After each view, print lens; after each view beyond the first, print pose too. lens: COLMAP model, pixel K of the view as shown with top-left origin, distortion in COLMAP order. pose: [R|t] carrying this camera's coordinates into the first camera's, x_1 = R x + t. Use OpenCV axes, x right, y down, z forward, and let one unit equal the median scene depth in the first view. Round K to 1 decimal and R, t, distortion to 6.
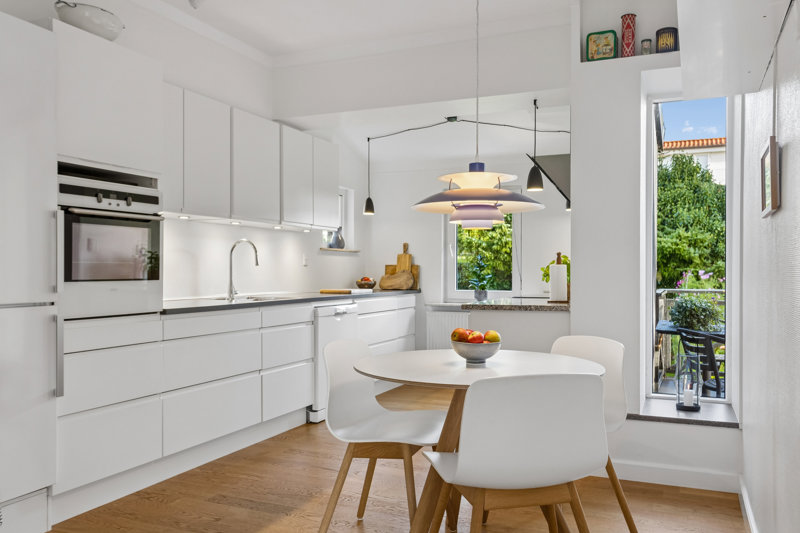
lens RADIAL K [[661.5, 0, 399.9], [0, 661.5, 268.2], [0, 0, 1]] dist [0.001216, 0.000188]
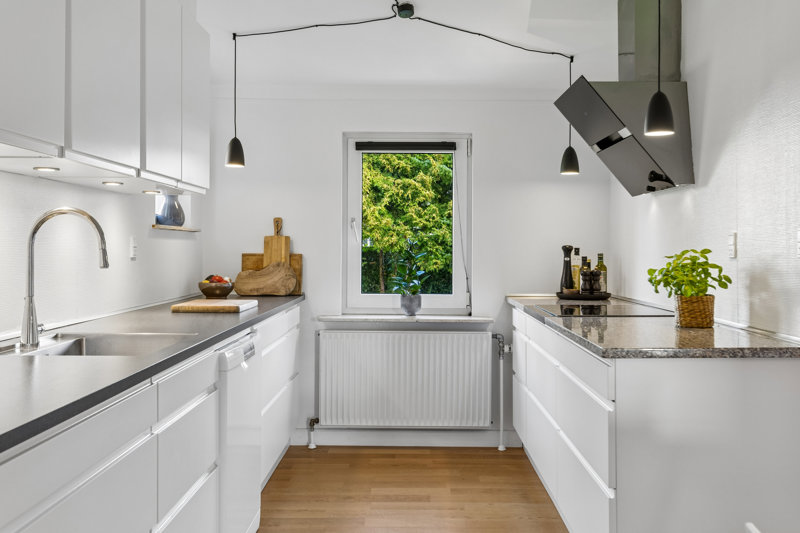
lens RADIAL K [[761.2, 0, 408.0], [0, 761.2, 232.0], [0, 0, 1]] dist [-0.000040, 0.000000]
pose [[0.912679, 0.010878, 0.408533, -0.171365], [-0.004449, 0.999851, -0.016683, -0.014264], [-0.408653, 0.013409, 0.912591, 0.324095]]
